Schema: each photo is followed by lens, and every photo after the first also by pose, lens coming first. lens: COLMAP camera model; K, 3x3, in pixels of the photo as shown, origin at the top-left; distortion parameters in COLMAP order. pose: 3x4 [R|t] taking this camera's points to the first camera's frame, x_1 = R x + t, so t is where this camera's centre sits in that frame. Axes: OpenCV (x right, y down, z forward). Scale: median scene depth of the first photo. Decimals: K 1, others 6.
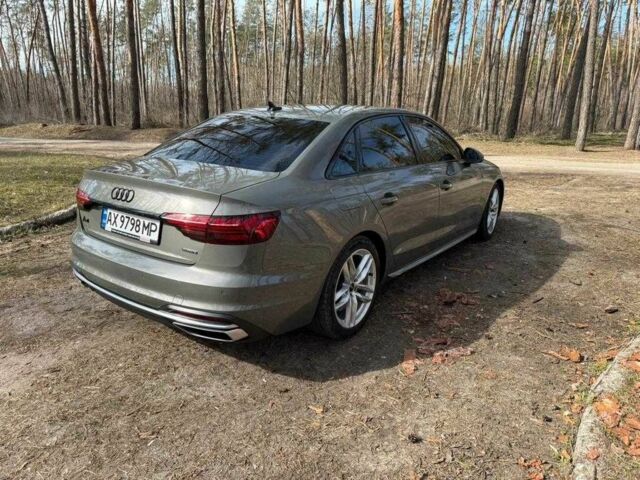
lens RADIAL K [[462.6, 0, 319.7], [0, 462.6, 241.7], [0, 0, 1]] dist [-0.002452, -0.007069]
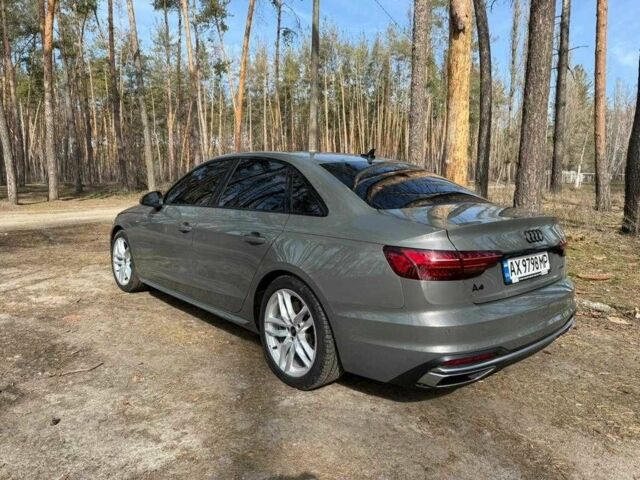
lens RADIAL K [[462.6, 0, 323.3], [0, 462.6, 238.0], [0, 0, 1]] dist [-0.002452, -0.007069]
pose [[0.223748, -0.145180, 0.963774, -1.495864], [0.259233, 0.962090, 0.084744, -0.301189], [-0.939540, 0.230881, 0.252901, 1.174871]]
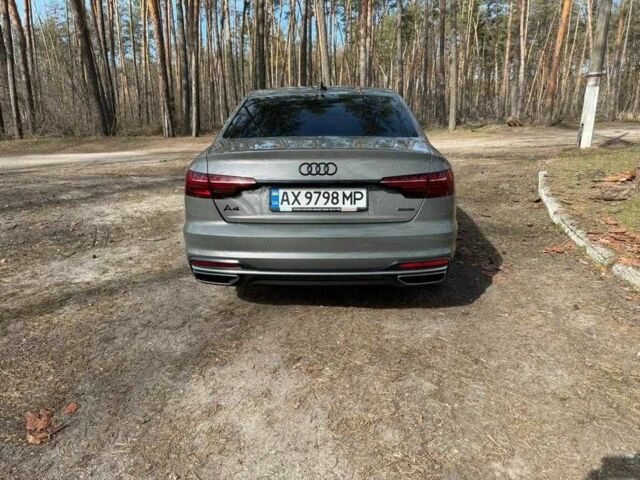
lens RADIAL K [[462.6, 0, 320.5], [0, 462.6, 234.3], [0, 0, 1]] dist [-0.002452, -0.007069]
pose [[0.824831, -0.176579, 0.537097, -0.985151], [0.183883, 0.982114, 0.040492, -0.002615], [-0.534641, 0.065364, 0.842548, 0.159189]]
